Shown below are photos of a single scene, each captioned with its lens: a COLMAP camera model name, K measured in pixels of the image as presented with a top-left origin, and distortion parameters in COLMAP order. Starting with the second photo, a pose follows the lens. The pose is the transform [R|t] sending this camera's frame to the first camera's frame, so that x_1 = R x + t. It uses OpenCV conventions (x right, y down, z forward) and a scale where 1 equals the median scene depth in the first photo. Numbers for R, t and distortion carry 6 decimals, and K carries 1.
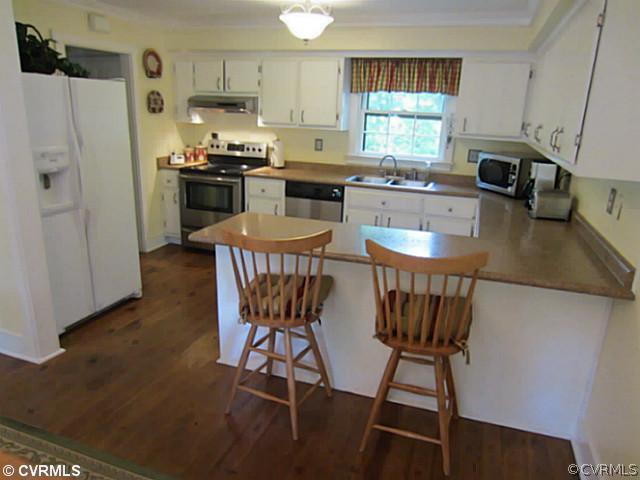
lens RADIAL K [[454.4, 0, 320.4], [0, 454.4, 237.2], [0, 0, 1]] dist [-0.033345, 0.010403]
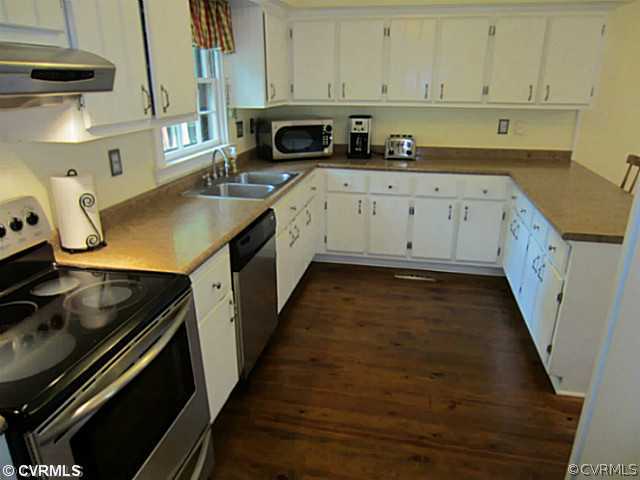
lens RADIAL K [[454.4, 0, 320.4], [0, 454.4, 237.2], [0, 0, 1]] dist [-0.033345, 0.010403]
pose [[-0.120764, -0.362159, 0.924260, -0.597062], [0.268218, 0.884539, 0.381640, -0.324616], [-0.955759, 0.293992, -0.009683, 1.064843]]
